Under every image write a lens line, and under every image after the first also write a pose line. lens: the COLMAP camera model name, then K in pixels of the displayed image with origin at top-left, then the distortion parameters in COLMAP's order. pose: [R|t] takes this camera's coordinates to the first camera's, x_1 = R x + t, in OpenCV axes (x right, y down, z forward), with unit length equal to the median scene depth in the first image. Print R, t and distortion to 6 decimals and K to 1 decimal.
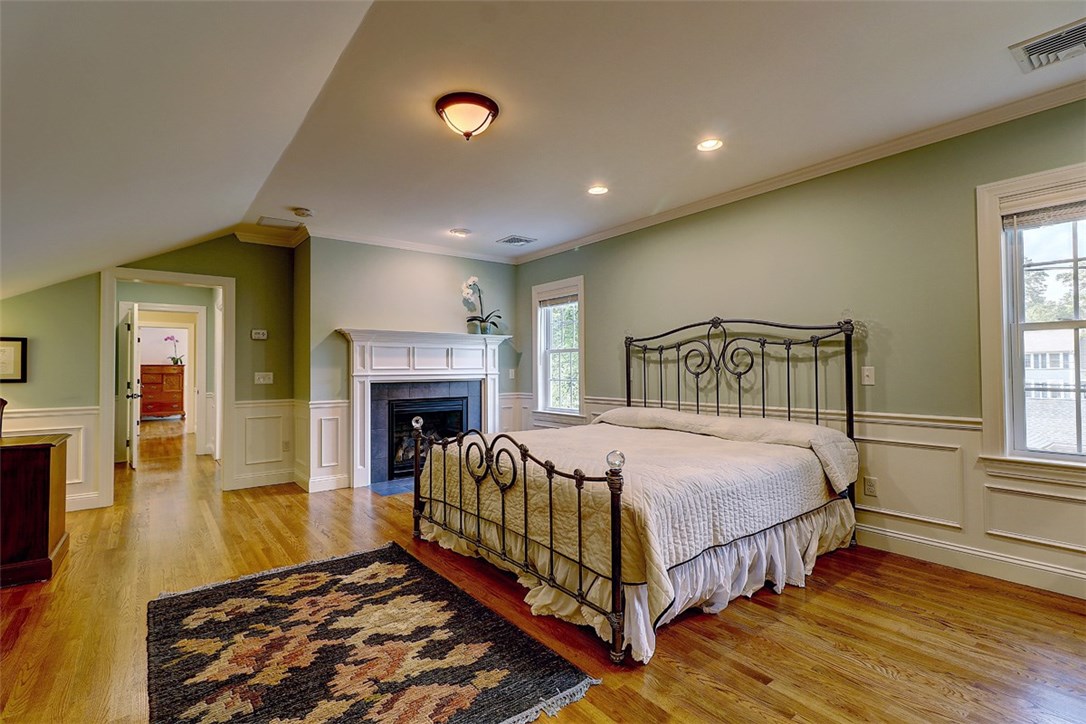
lens RADIAL K [[504.4, 0, 539.8], [0, 504.4, 360.6], [0, 0, 1]] dist [0.004248, -0.001904]
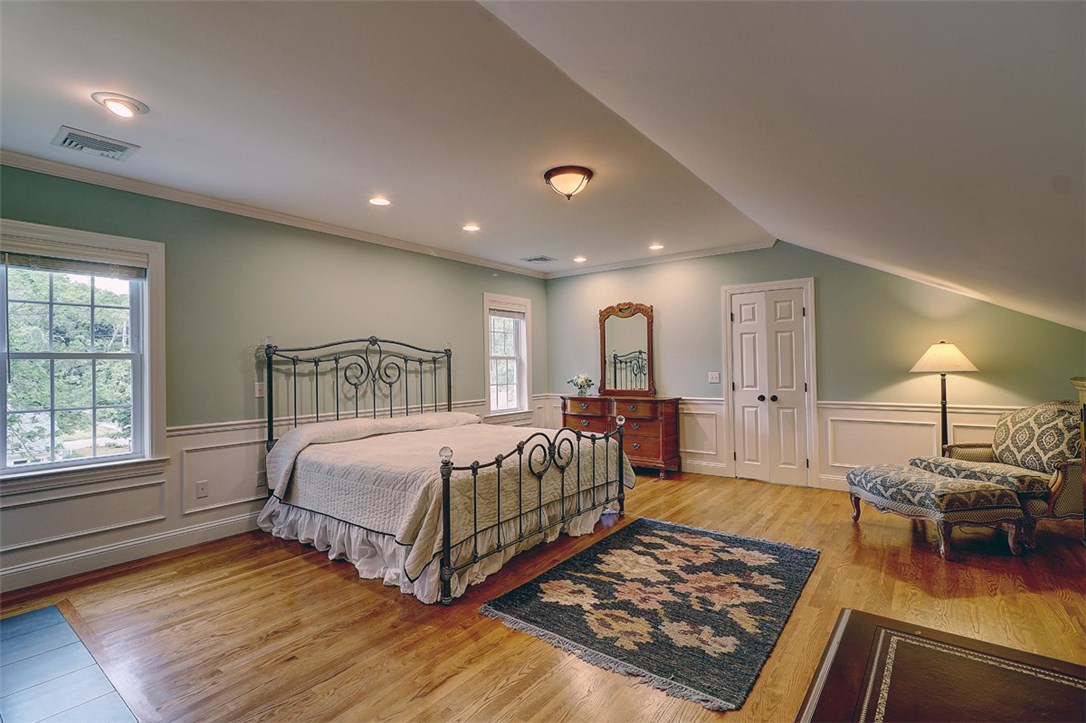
lens RADIAL K [[504.4, 0, 538.3], [0, 504.4, 360.7], [0, 0, 1]] dist [0.004248, -0.001904]
pose [[-0.254036, 0.022462, 0.966934, -1.320708], [0.001942, 0.999740, -0.022714, -0.001088], [-0.967193, -0.003892, -0.254014, 1.372295]]
